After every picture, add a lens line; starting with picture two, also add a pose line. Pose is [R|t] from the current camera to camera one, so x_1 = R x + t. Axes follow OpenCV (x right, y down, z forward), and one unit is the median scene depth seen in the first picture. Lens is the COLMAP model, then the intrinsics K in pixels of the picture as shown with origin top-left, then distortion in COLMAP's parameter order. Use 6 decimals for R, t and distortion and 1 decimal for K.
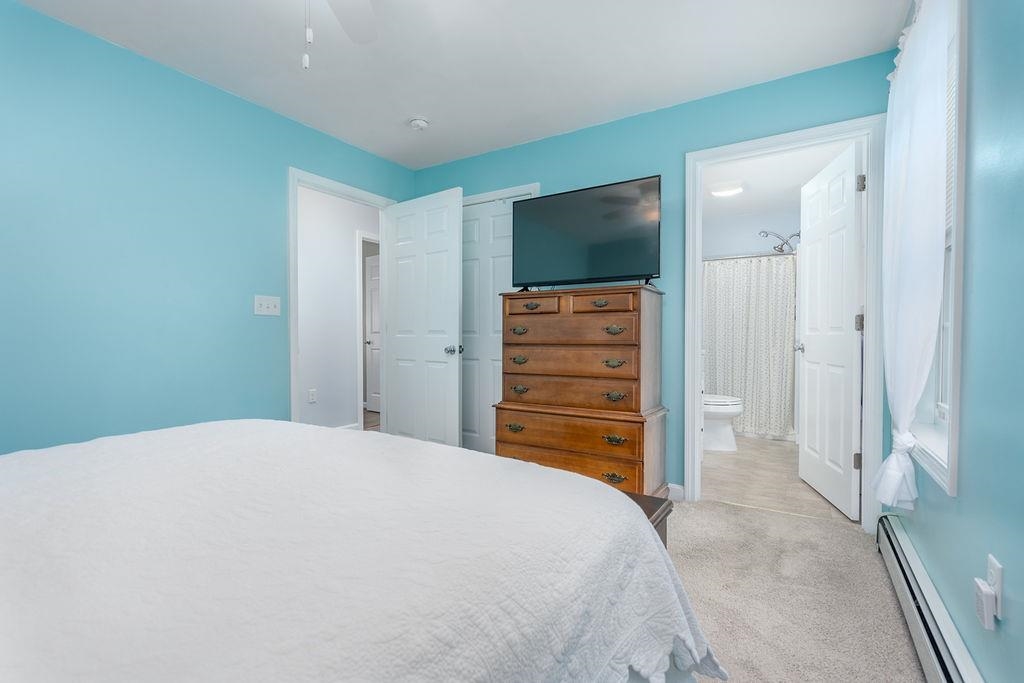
lens RADIAL K [[464.5, 0, 512.0], [0, 464.5, 341.5], [0, 0, 1]] dist [-0.007768, 0.005165]
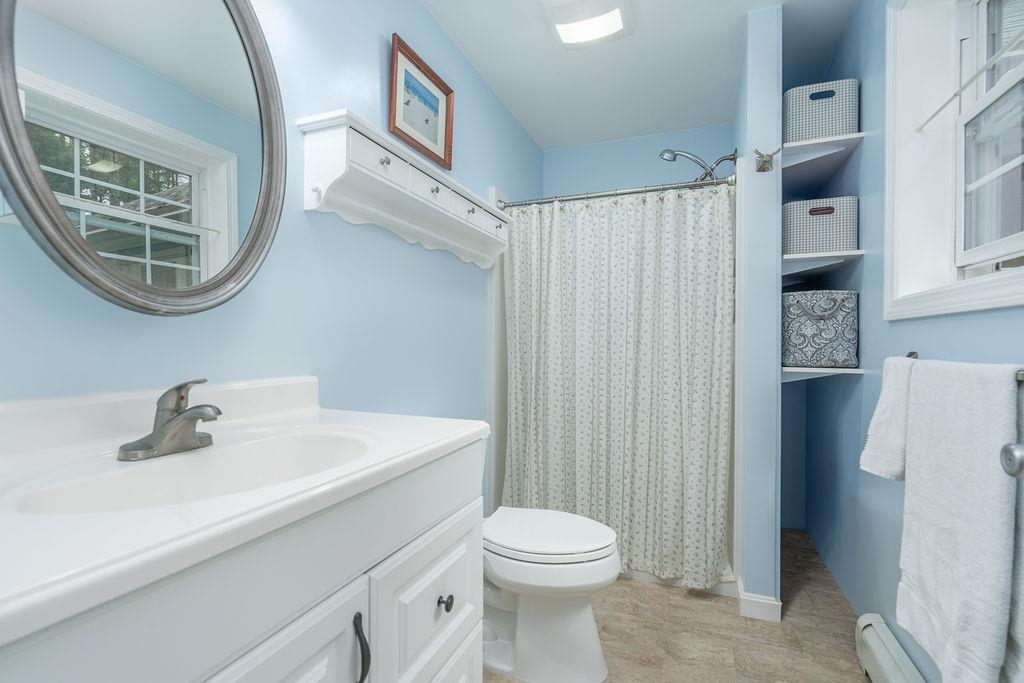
lens RADIAL K [[464.5, 0, 512.0], [0, 464.5, 341.5], [0, 0, 1]] dist [-0.007768, 0.005165]
pose [[0.983738, 0.000280, 0.179611, 0.306122], [0.001150, 0.999968, -0.007860, -0.027550], [-0.179608, 0.007939, 0.983706, 0.575224]]
